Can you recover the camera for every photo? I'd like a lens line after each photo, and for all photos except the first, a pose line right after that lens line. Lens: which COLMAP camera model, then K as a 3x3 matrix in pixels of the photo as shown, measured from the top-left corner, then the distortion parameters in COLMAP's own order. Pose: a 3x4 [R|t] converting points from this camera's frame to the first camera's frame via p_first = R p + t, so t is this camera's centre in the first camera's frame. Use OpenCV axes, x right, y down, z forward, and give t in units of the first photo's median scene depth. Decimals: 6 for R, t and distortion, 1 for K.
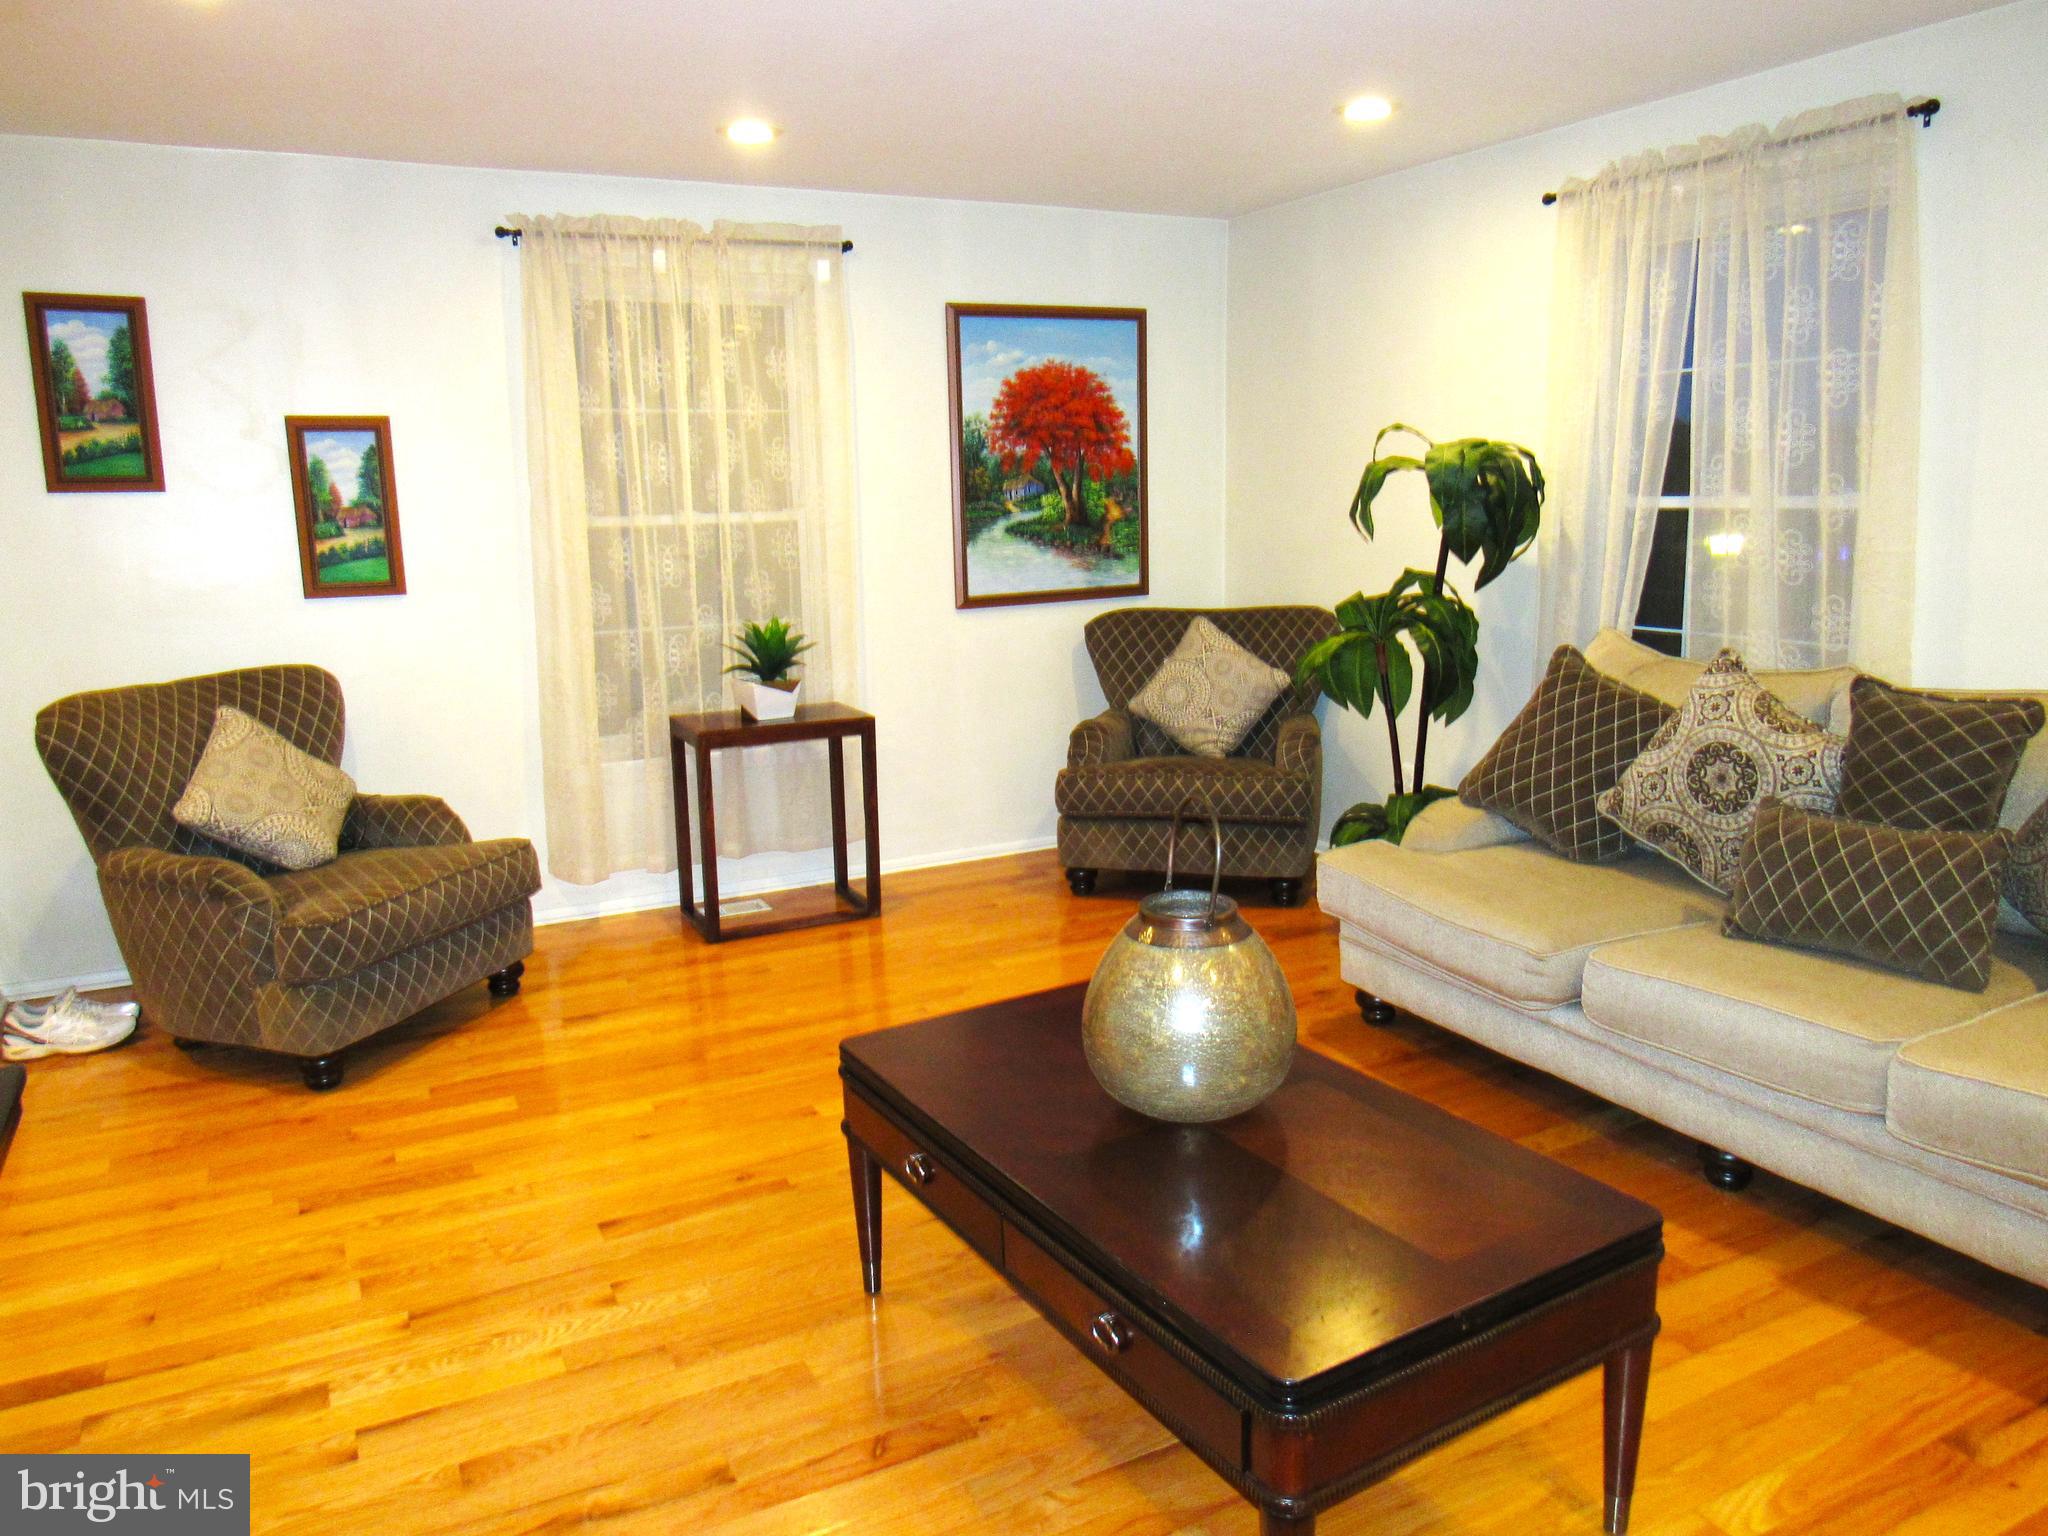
lens RADIAL K [[1456.0, 0, 1029.4], [0, 1456.0, 760.7], [0, 0, 1]] dist [-0.037453, 0.001926]
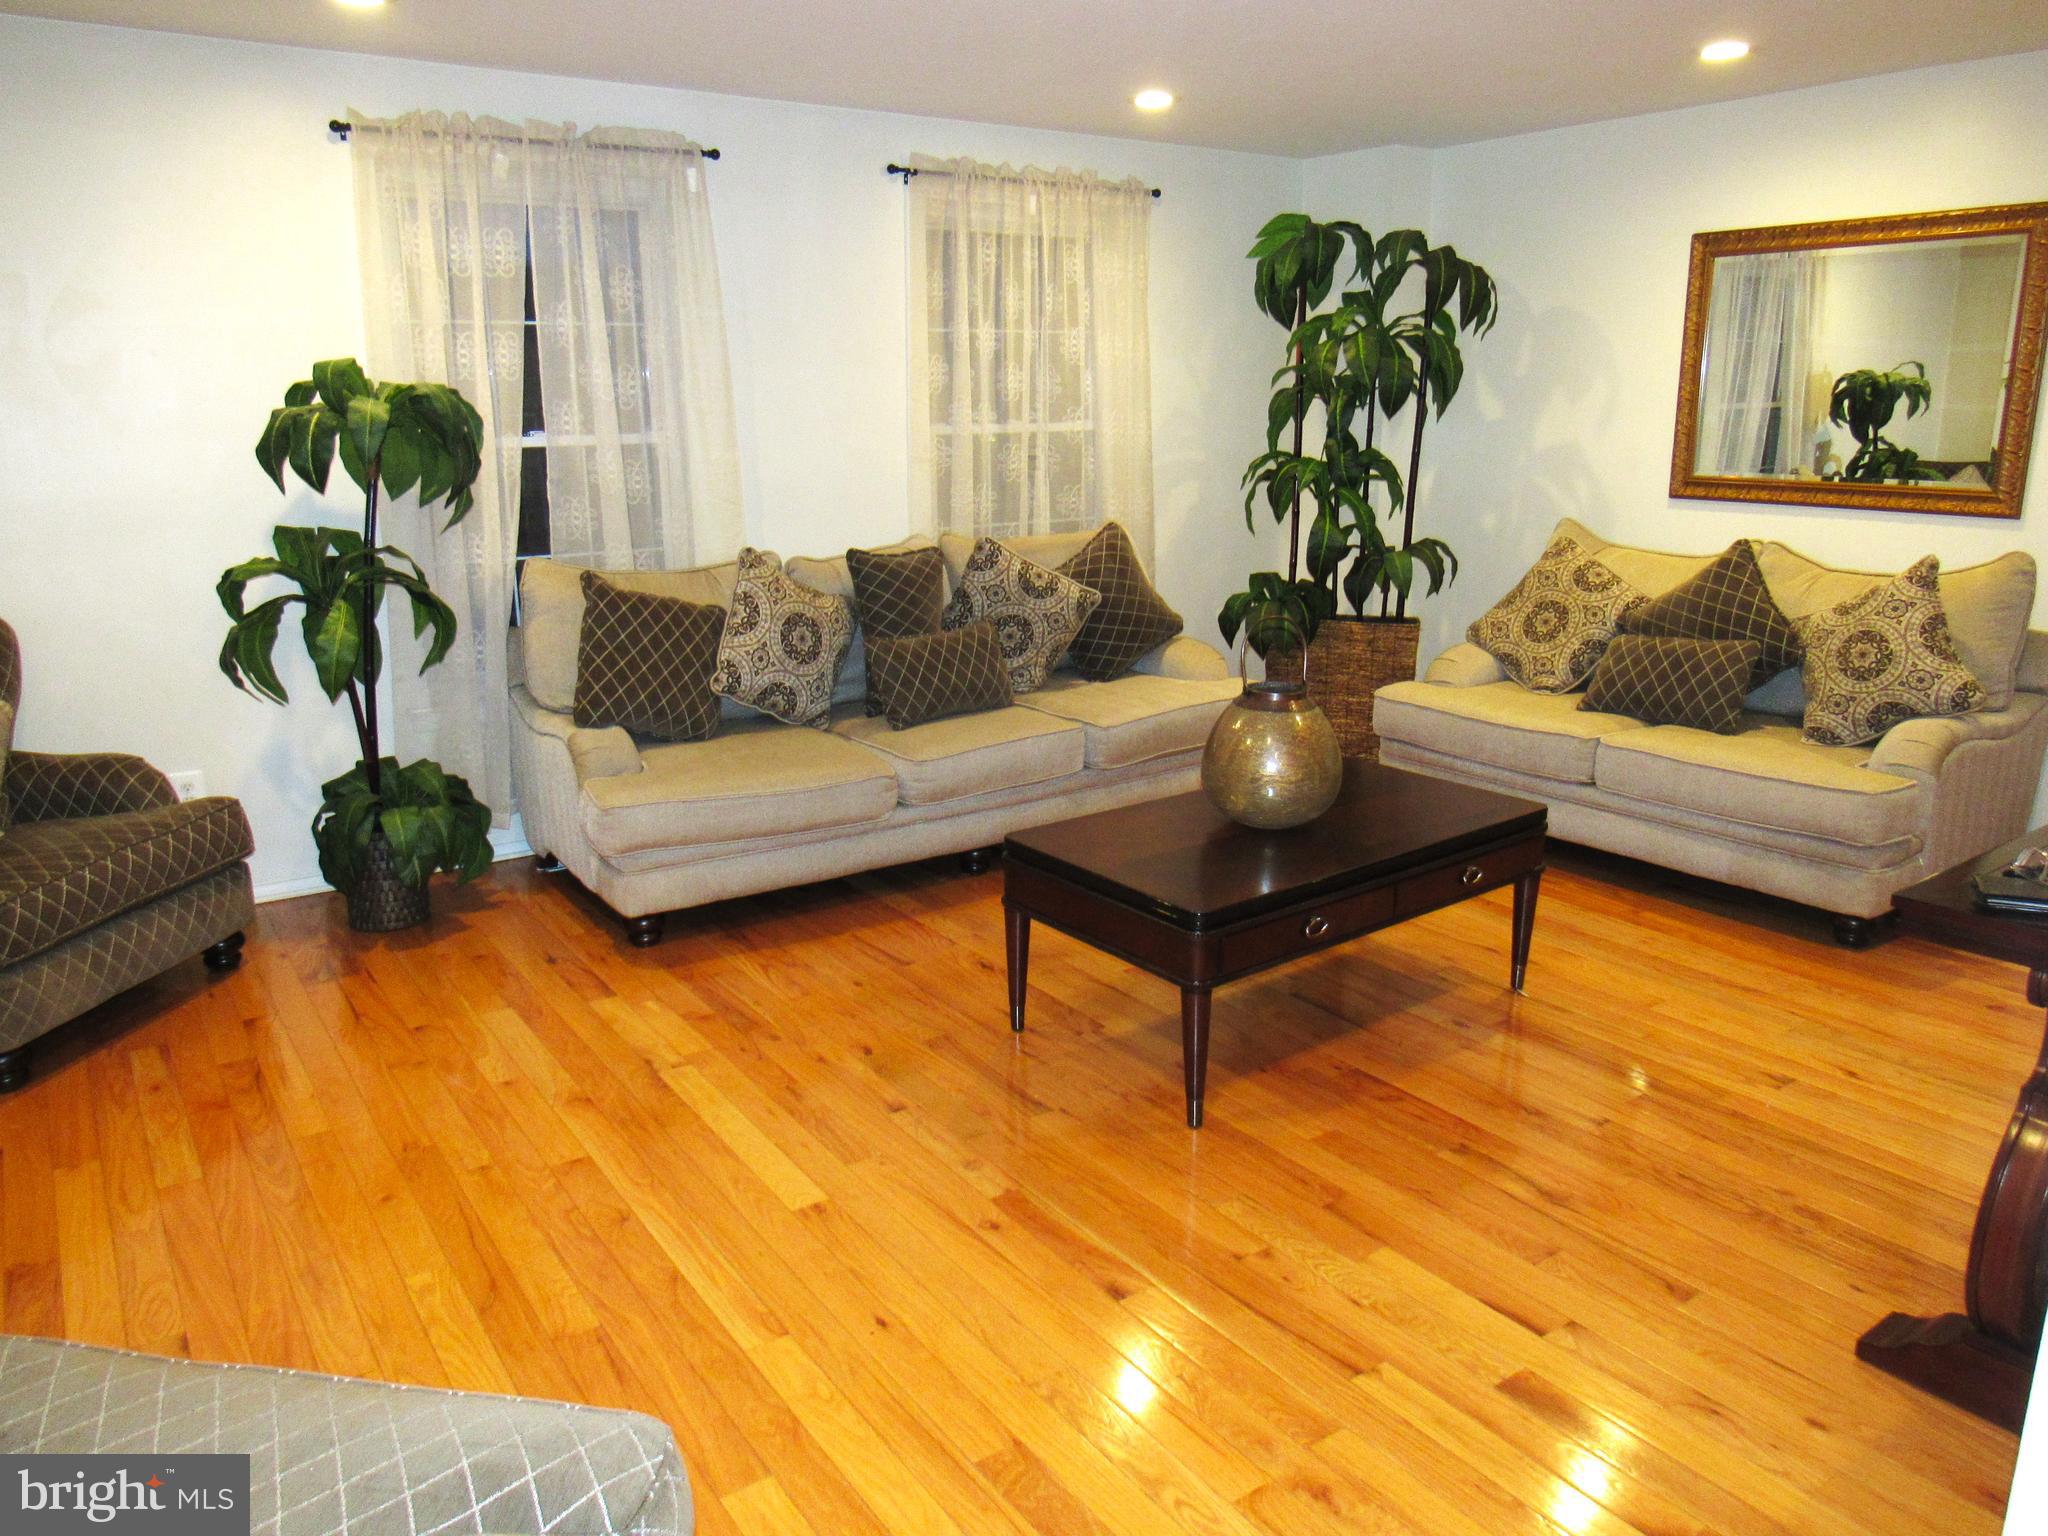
lens RADIAL K [[1456.0, 0, 1027.5], [0, 1456.0, 767.7], [0, 0, 1]] dist [-0.037453, 0.001926]
pose [[-0.127490, -0.217462, 0.967707, -0.906396], [0.187519, 0.952788, 0.238814, -0.159512], [-0.973952, 0.211910, -0.080693, 0.923644]]
